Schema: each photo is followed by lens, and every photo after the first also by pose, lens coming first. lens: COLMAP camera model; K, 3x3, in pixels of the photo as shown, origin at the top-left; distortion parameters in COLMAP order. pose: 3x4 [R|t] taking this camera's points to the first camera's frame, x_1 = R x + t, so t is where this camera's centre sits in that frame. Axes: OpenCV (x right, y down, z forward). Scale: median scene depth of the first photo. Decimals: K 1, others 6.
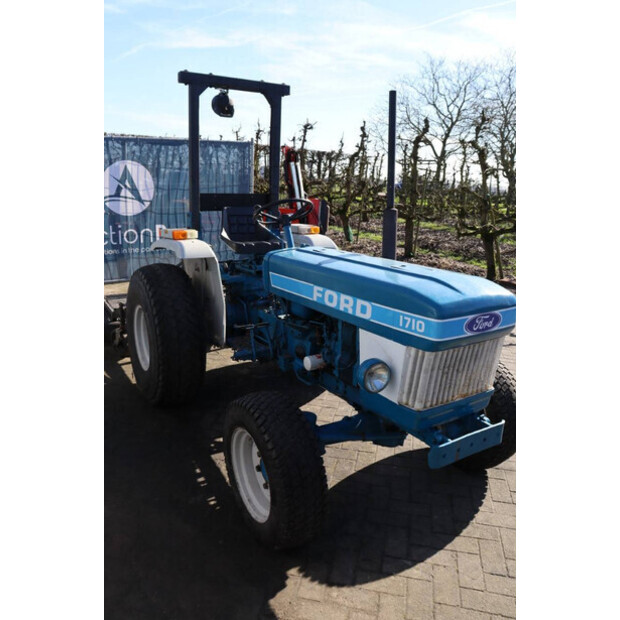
lens RADIAL K [[508.9, 0, 310.0], [0, 508.9, 310.0], [0, 0, 1]] dist [-0.175071, 0.158156]
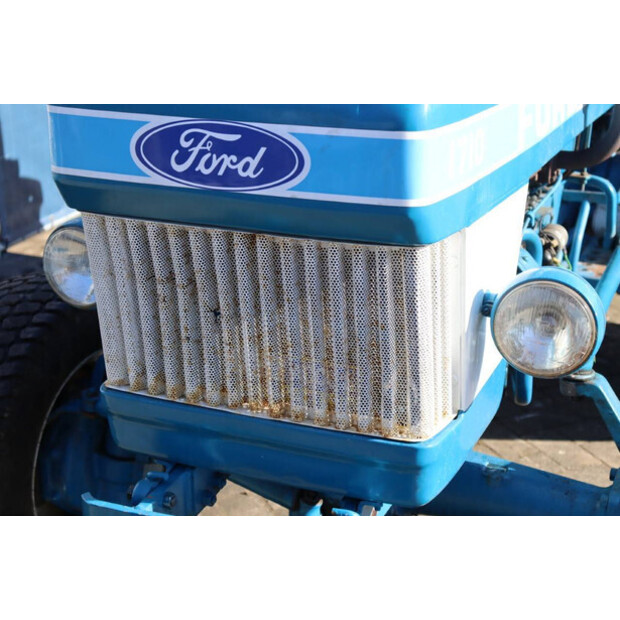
lens RADIAL K [[1101.3, 0, 310.0], [0, 1101.3, 310.0], [0, 0, 1]] dist [0.155136, 0.039375]
pose [[0.574118, 0.248283, -0.780221, 0.523096], [-0.191794, 0.967183, 0.166648, -0.002936], [0.795992, 0.053966, 0.602896, 0.380876]]
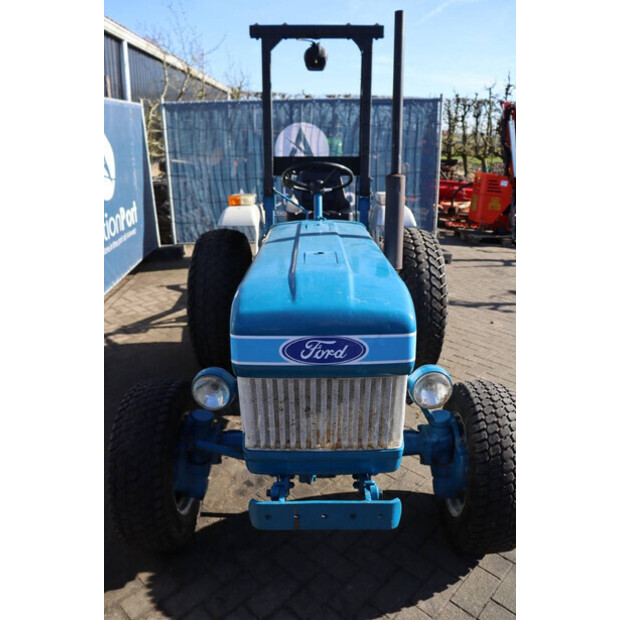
lens RADIAL K [[508.9, 0, 310.0], [0, 508.9, 310.0], [0, 0, 1]] dist [-0.175071, 0.158156]
pose [[0.845053, 0.141705, -0.515563, 0.386891], [-0.104930, 0.989443, 0.099965, -0.053048], [0.524285, -0.030378, 0.851001, 0.244753]]
